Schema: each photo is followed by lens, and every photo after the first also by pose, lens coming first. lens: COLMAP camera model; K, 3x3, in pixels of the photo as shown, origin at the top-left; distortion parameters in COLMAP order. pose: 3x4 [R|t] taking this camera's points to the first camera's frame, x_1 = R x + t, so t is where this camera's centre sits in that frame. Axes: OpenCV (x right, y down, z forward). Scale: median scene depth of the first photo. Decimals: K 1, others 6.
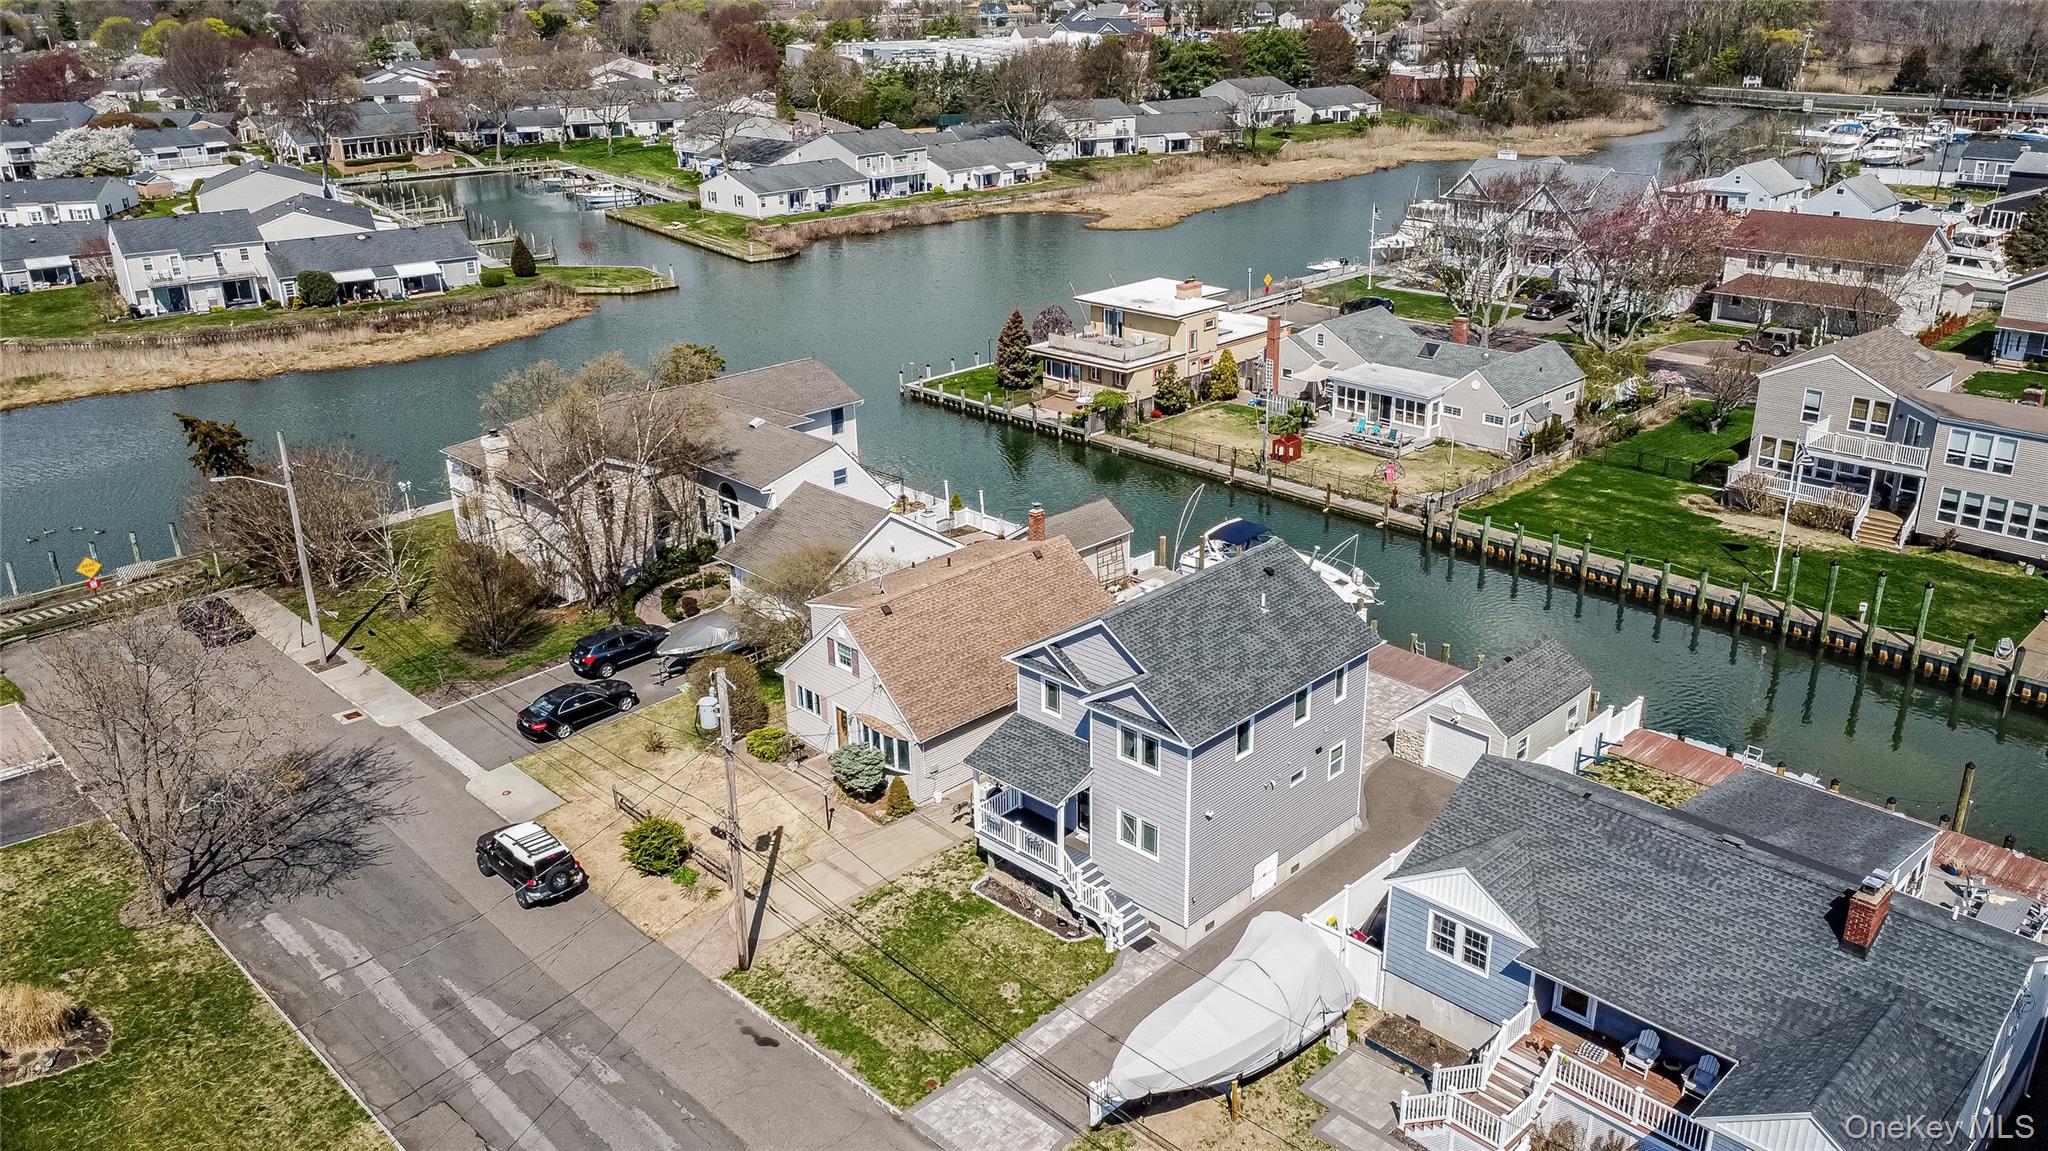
lens RADIAL K [[1561.5, 0, 1025.9], [0, 1561.5, 576.2], [0, 0, 1]] dist [0.006544, -0.007271]
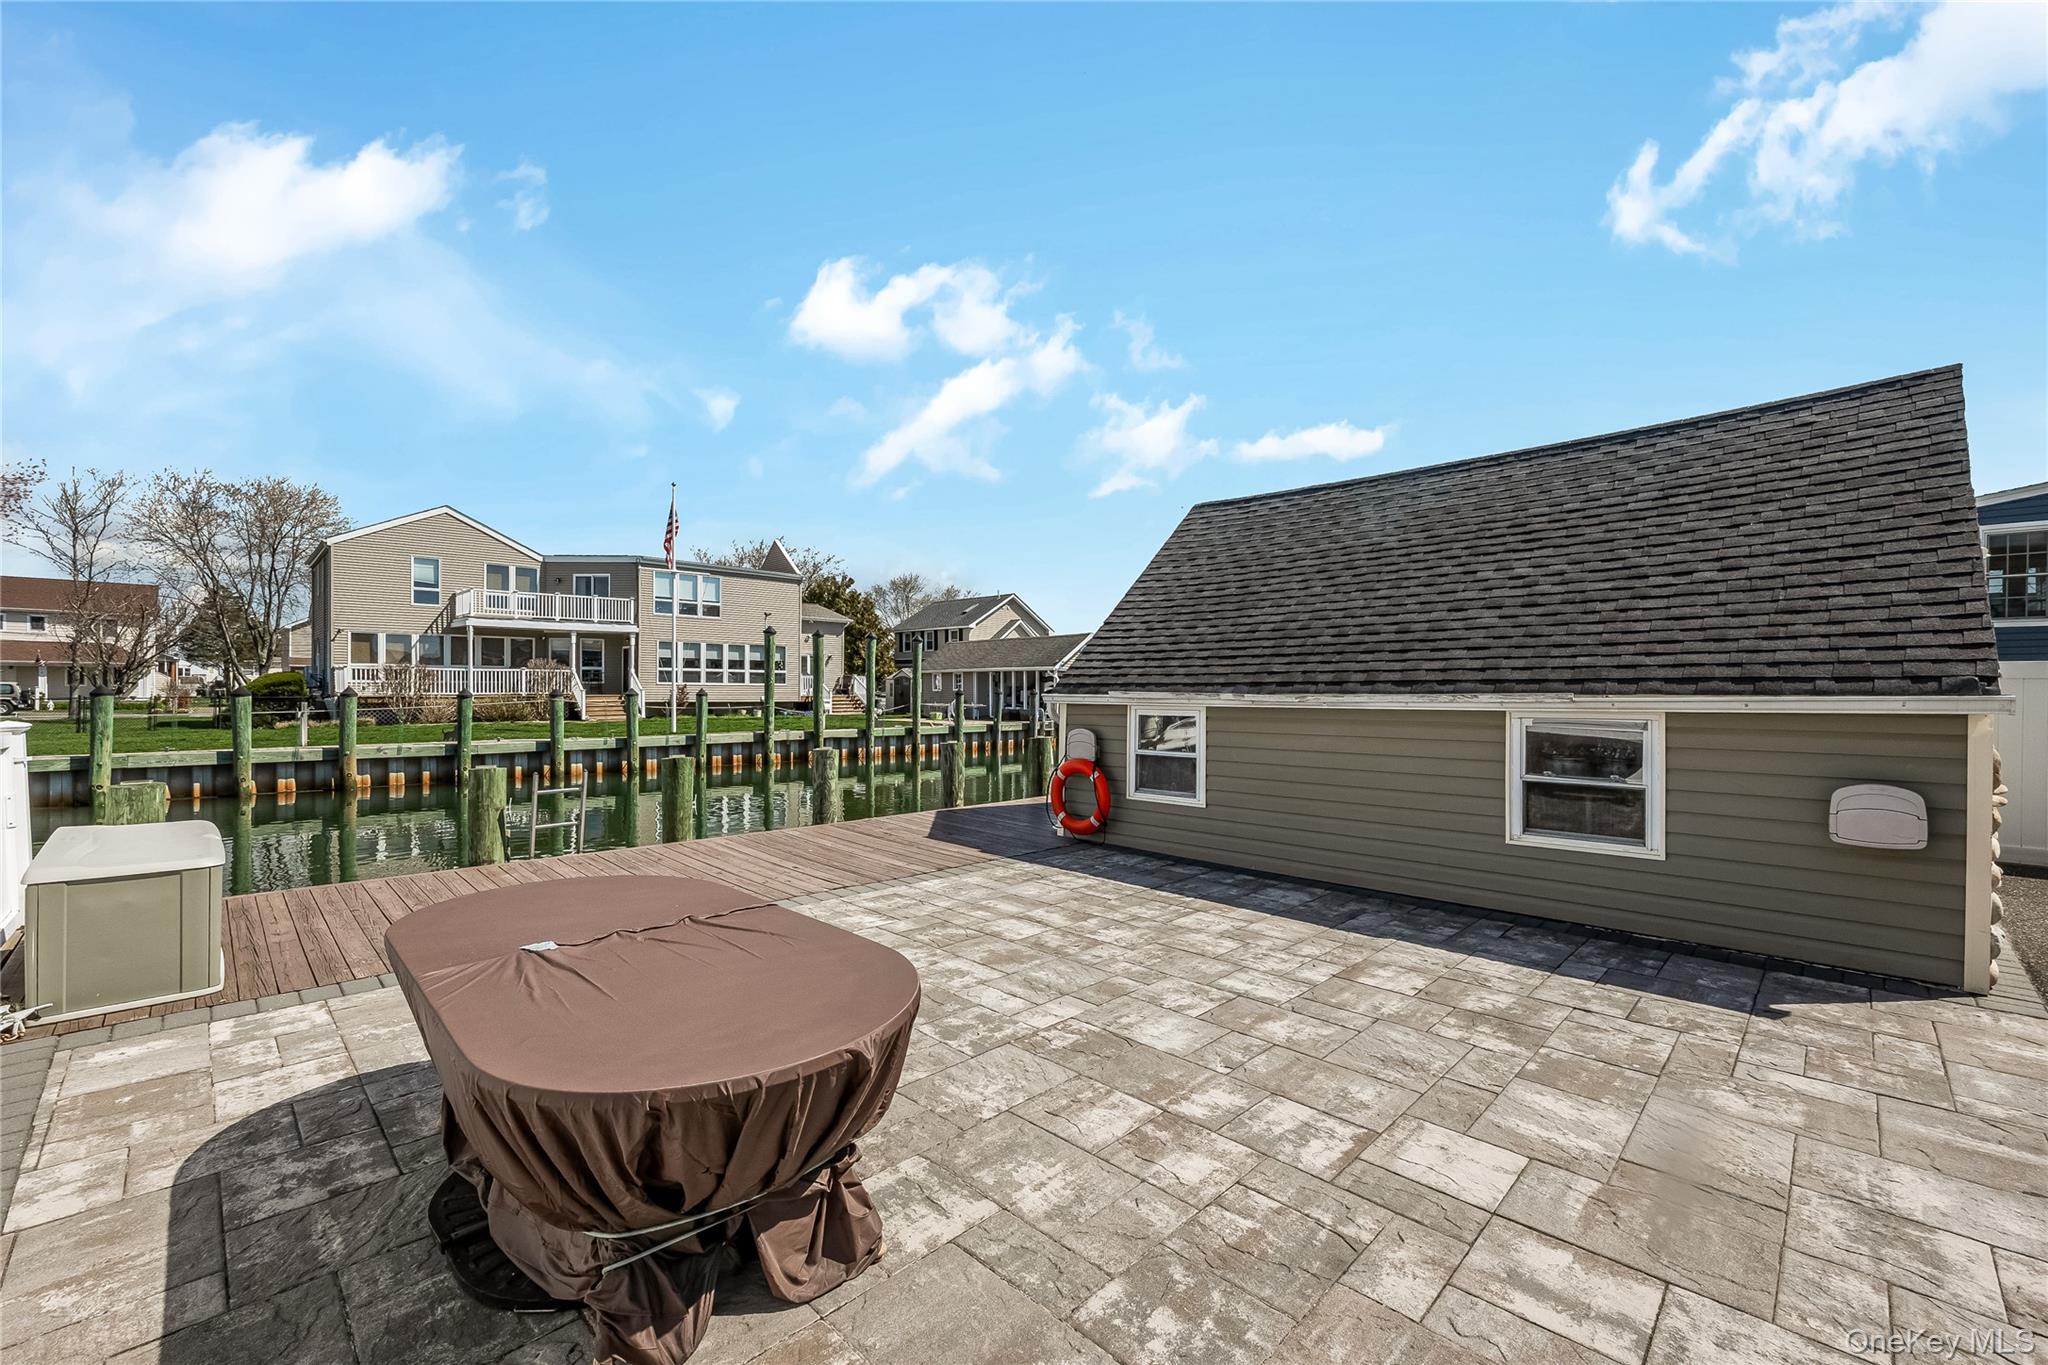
lens RADIAL K [[837.8, 0, 1015.7], [0, 837.8, 691.4], [0, 0, 1]] dist [0.000673, 0.001171]
pose [[0.000636, 0.016423, 0.999865, 0.120715], [0.368522, 0.929490, -0.015502, 0.045079], [-0.929619, 0.368482, -0.005461, 0.784326]]
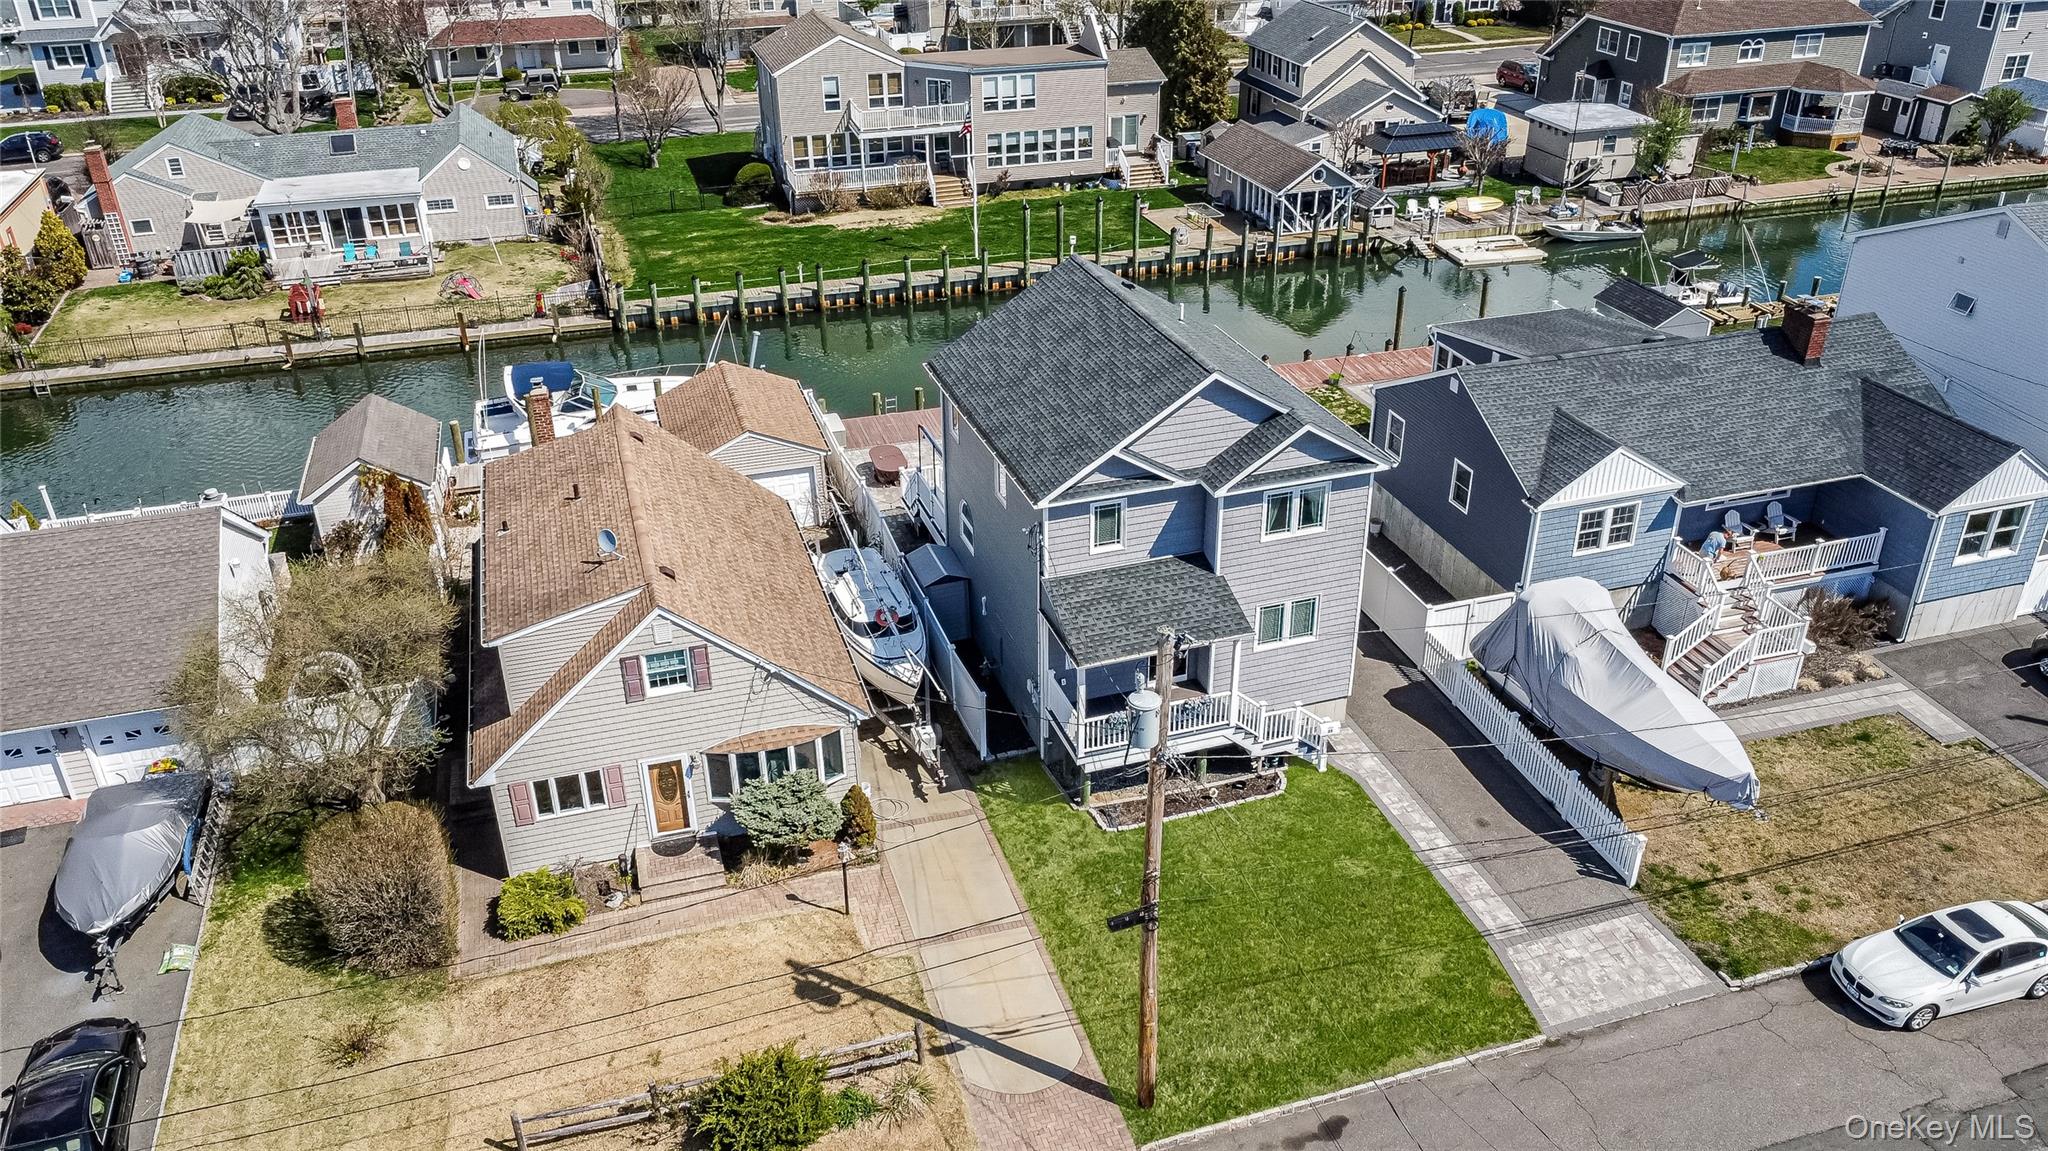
lens RADIAL K [[1561.5, 0, 1043.0], [0, 1561.5, 563.0], [0, 0, 1]] dist [0.006544, -0.007271]
pose [[0.449484, -0.406850, 0.795259, -0.352988], [0.330182, 0.902882, 0.275289, -0.069859], [-0.830026, 0.138842, 0.540166, 0.402991]]
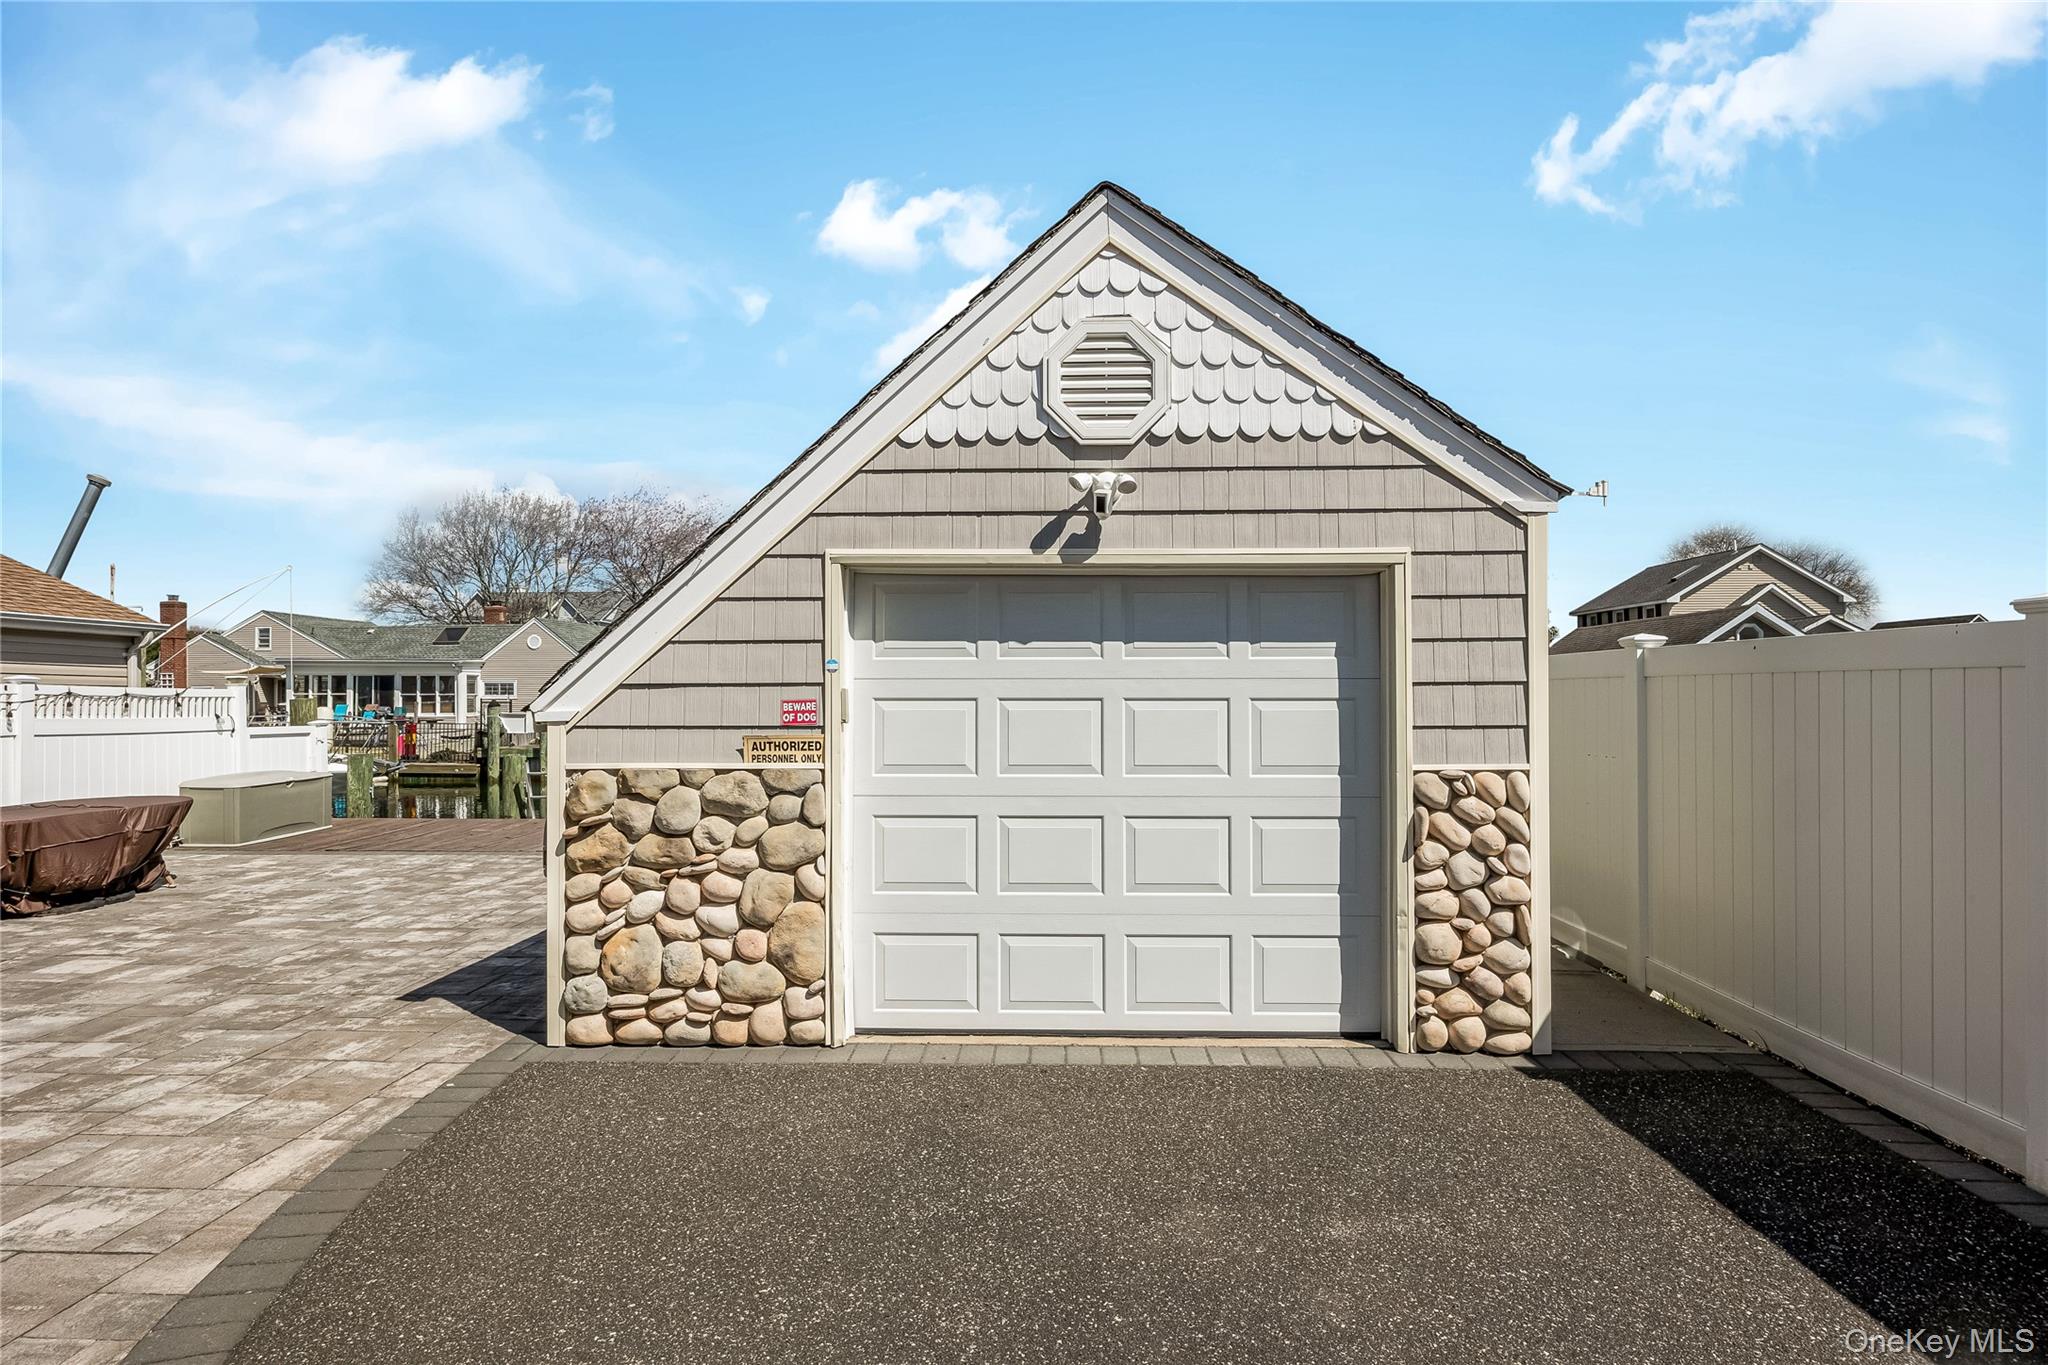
lens RADIAL K [[1056.3, 0, 1026.8], [0, 1056.3, 682.8], [0, 0, 1]] dist [-0.011321, -0.001116]
pose [[0.722122, 0.027041, 0.691237, 0.151224], [0.245954, 0.923908, -0.293087, 0.089325], [-0.646565, 0.381657, 0.660524, 0.670176]]
